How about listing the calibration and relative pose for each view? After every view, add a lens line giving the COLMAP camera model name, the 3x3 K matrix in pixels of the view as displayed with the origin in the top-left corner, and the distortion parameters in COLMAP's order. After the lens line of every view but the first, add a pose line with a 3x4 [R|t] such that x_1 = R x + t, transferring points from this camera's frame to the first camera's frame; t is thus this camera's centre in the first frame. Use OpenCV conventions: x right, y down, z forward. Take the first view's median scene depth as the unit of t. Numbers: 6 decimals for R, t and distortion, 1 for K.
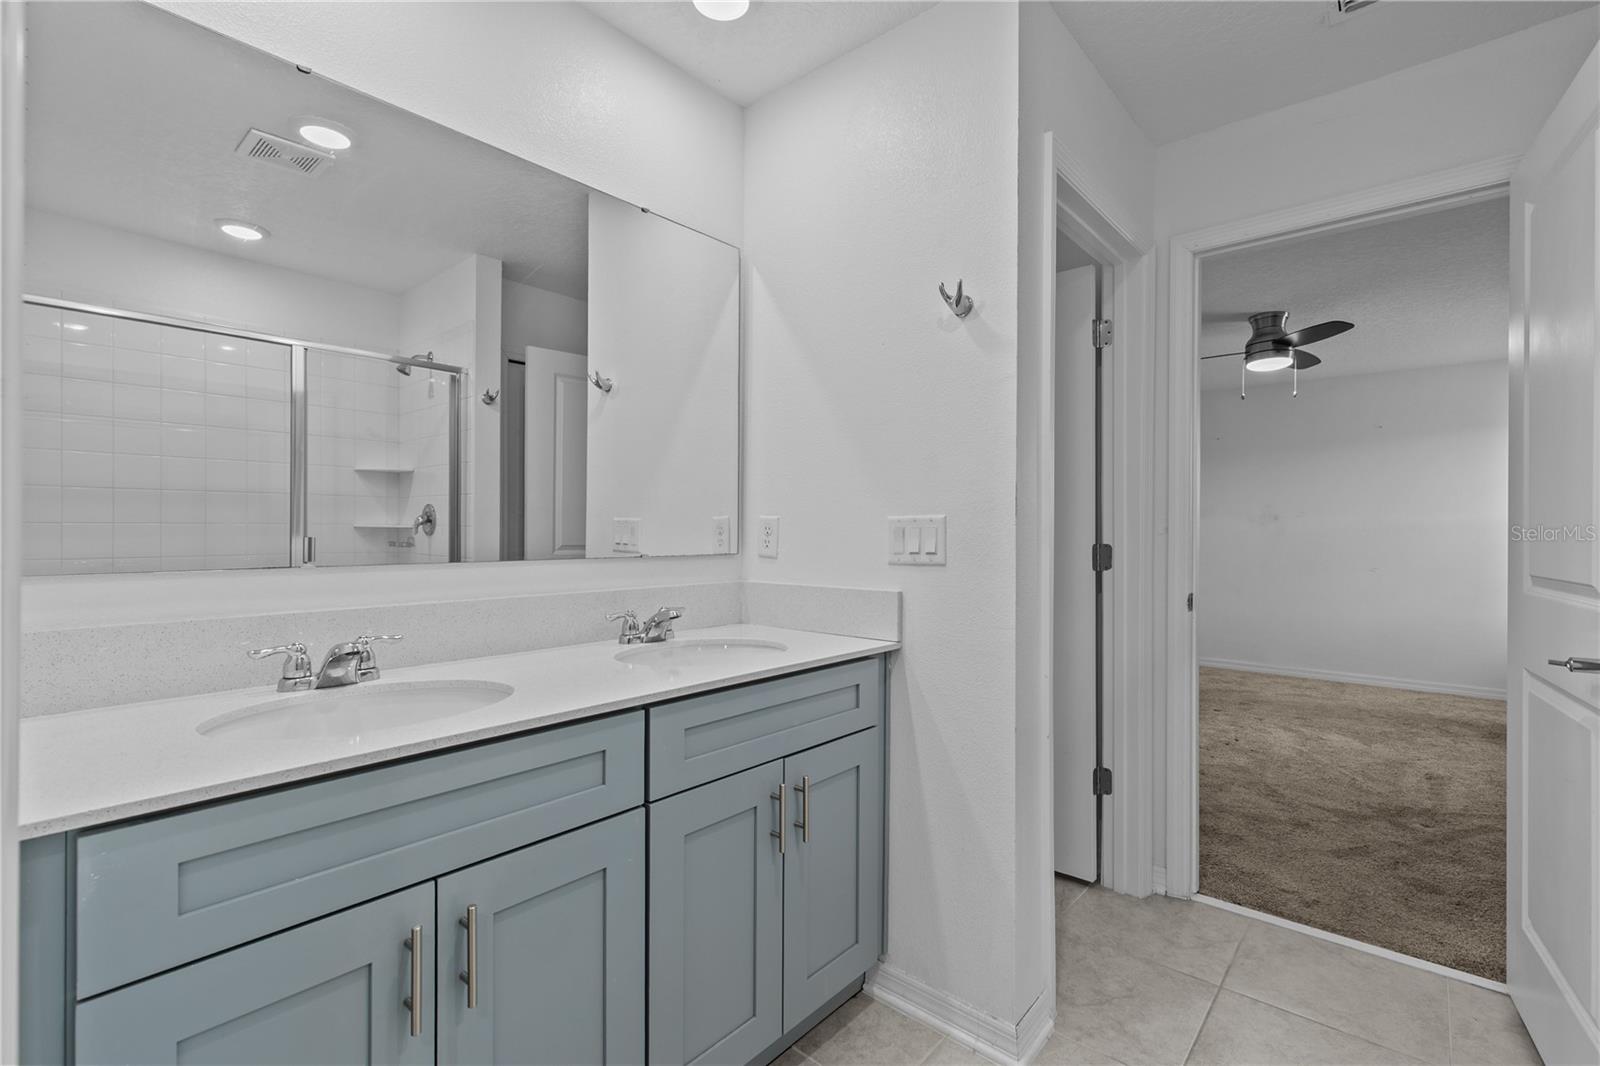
lens RADIAL K [[636.2, 0, 800.0], [0, 636.2, 533.0], [0, 0, 1]] dist [0.000918, 0.000020]
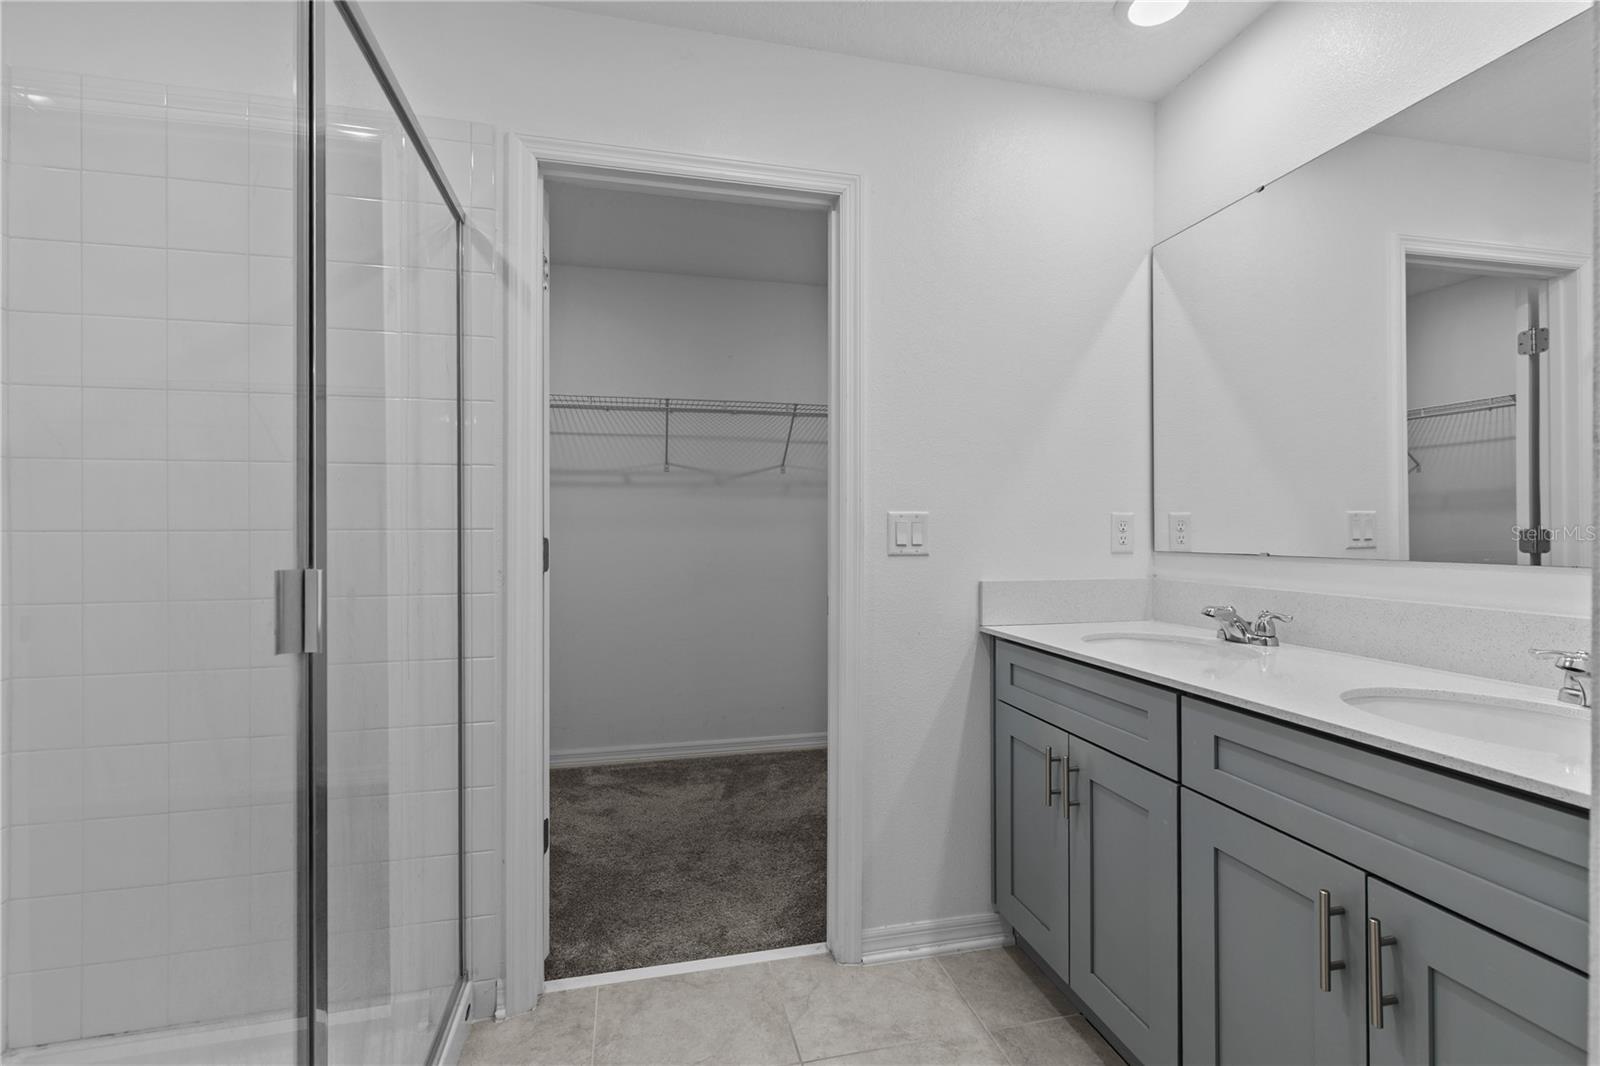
lens RADIAL K [[719.6, 0, 806.5], [0, 719.6, 529.9], [0, 0, 1]] dist [0.003756, 0.000131]
pose [[-0.529074, 0.002227, -0.848573, 1.086314], [0.006526, 0.999978, -0.001445, -0.000908], [0.848550, -0.006302, -0.529077, 1.088236]]
